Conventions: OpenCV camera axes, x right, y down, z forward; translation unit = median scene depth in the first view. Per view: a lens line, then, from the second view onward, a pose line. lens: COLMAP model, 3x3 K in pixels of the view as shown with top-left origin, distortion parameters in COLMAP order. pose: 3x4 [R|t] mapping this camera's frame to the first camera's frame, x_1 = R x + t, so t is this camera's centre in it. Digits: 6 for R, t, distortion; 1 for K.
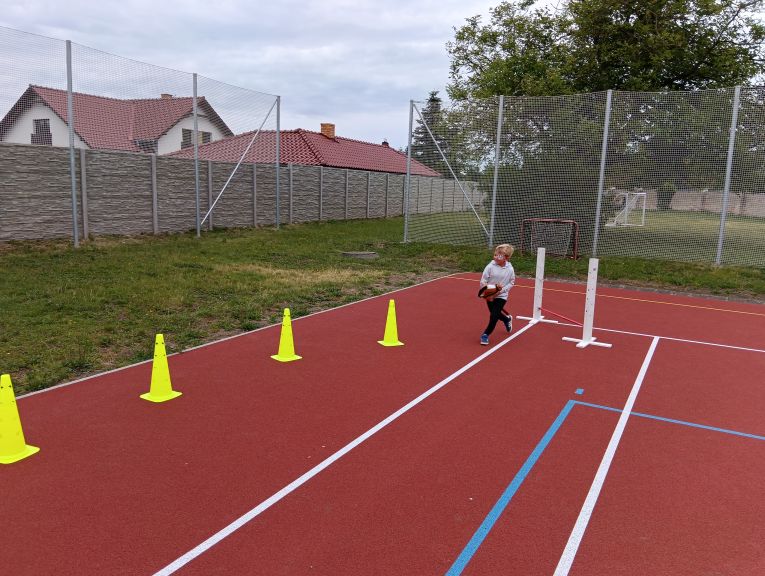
lens RADIAL K [[615.0, 0, 383.9], [0, 615.0, 304.2], [0, 0, 1]] dist [0.071104, -0.134246]
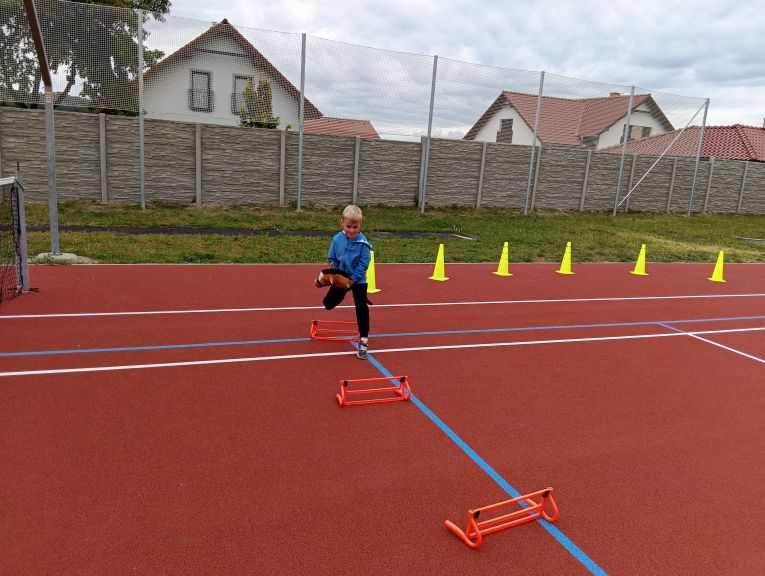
lens RADIAL K [[615.0, 0, 372.9], [0, 615.0, 299.0], [0, 0, 1]] dist [0.071104, -0.134246]
pose [[0.775709, 0.154232, -0.611954, 0.109870], [-0.151502, 0.986831, 0.056670, 0.056961], [0.612636, 0.048753, 0.788860, -0.266062]]
